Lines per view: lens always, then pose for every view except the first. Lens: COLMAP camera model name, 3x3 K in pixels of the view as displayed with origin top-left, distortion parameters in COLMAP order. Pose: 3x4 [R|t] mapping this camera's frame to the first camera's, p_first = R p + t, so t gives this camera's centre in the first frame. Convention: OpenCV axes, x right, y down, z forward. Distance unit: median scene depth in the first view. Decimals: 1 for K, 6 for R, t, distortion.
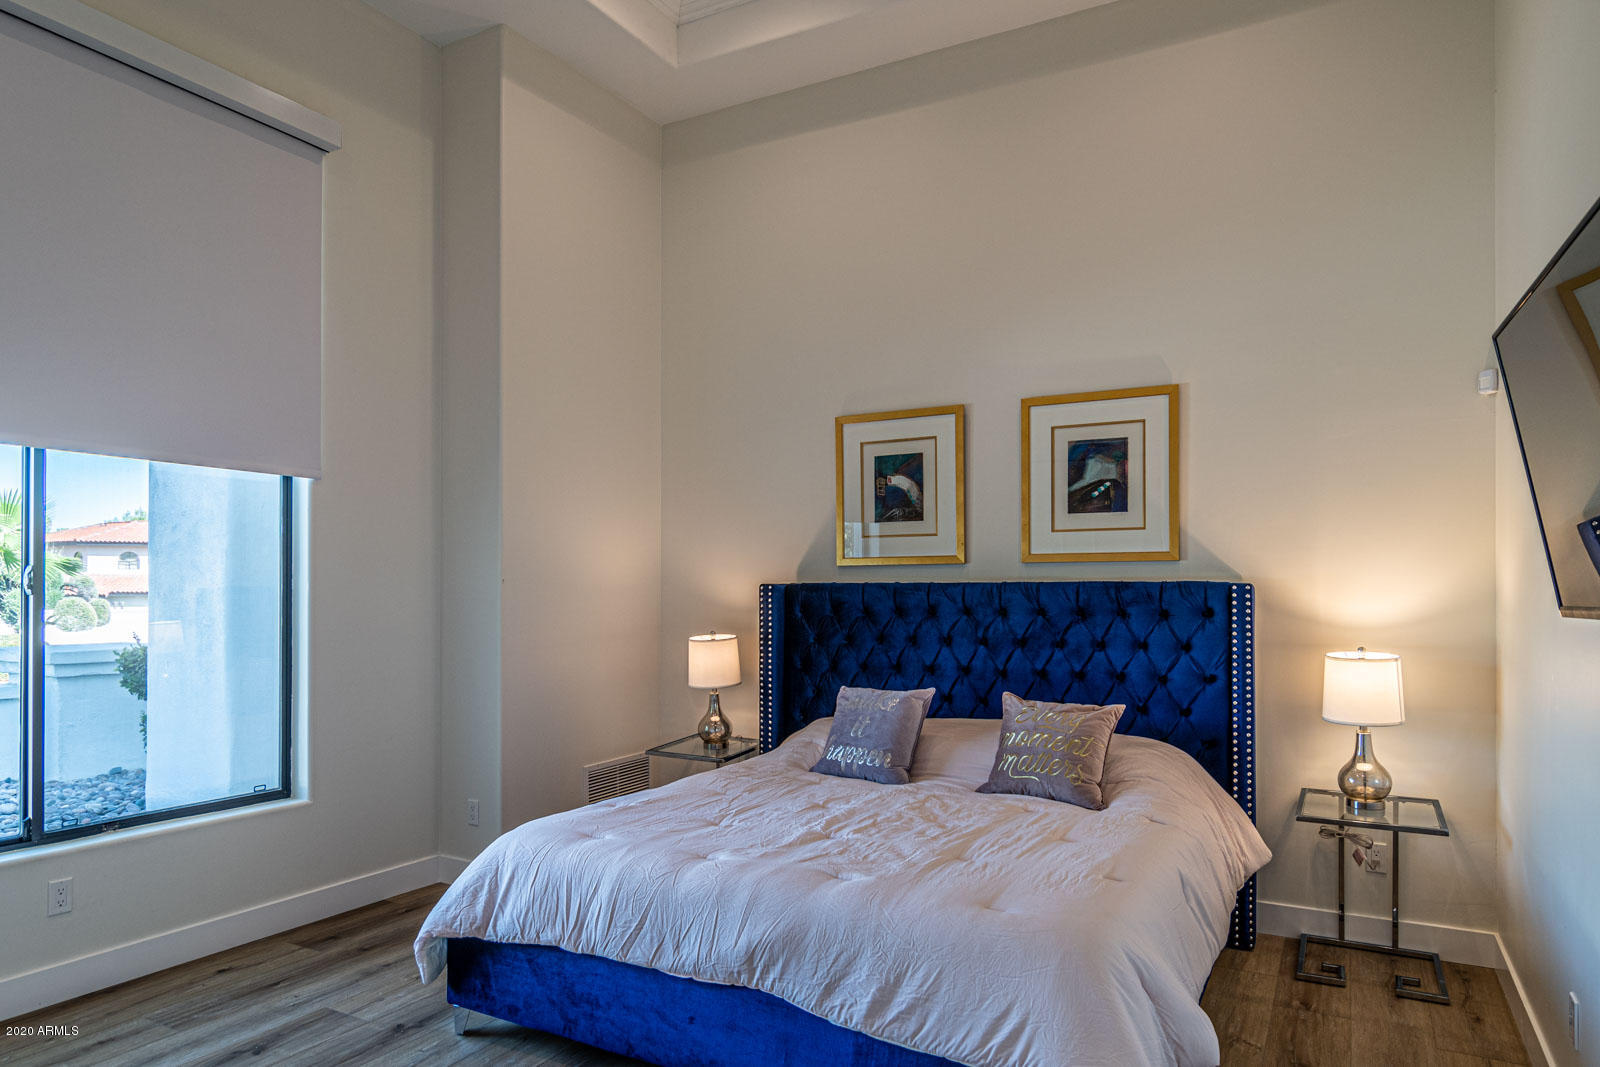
lens RADIAL K [[974.7, 0, 801.7], [0, 974.7, 569.4], [0, 0, 1]] dist [-0.009403, 0.006703]
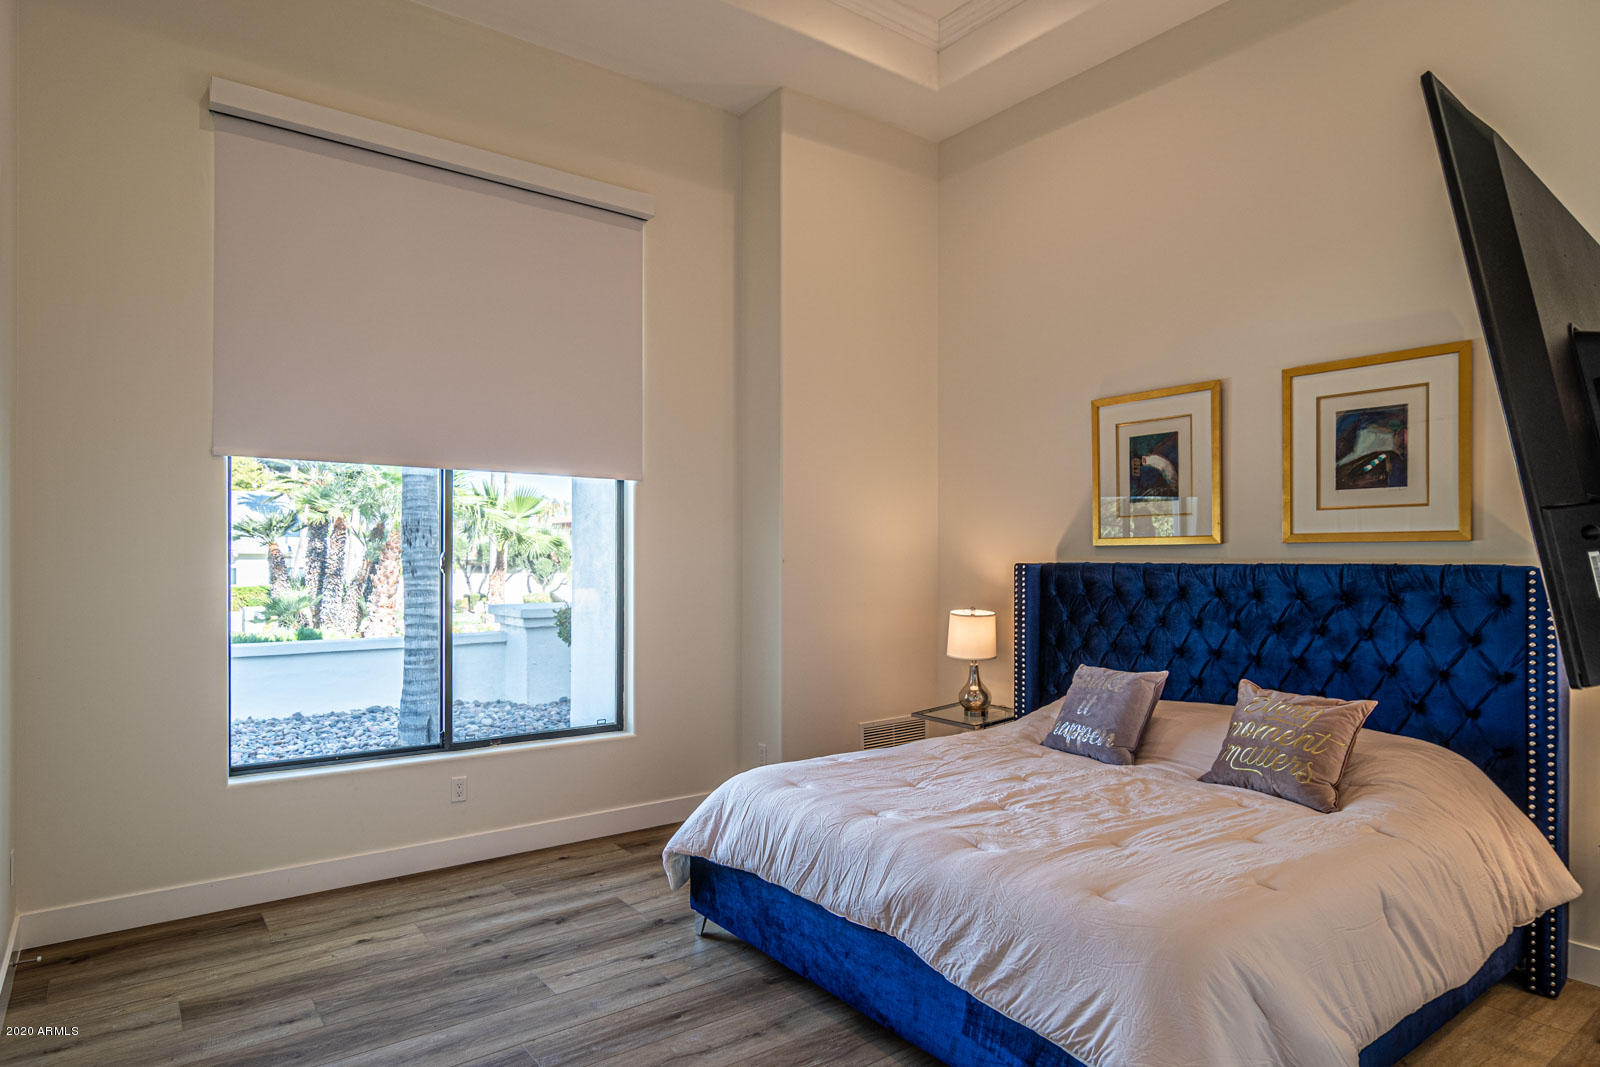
lens RADIAL K [[906.9, 0, 800.3], [0, 906.9, 543.5], [0, 0, 1]] dist [-0.001006, 0.003164]
pose [[0.914670, -0.004960, -0.404172, 0.179409], [0.007662, 0.999958, 0.005068, -0.017081], [0.404130, -0.007733, 0.914669, 0.004903]]
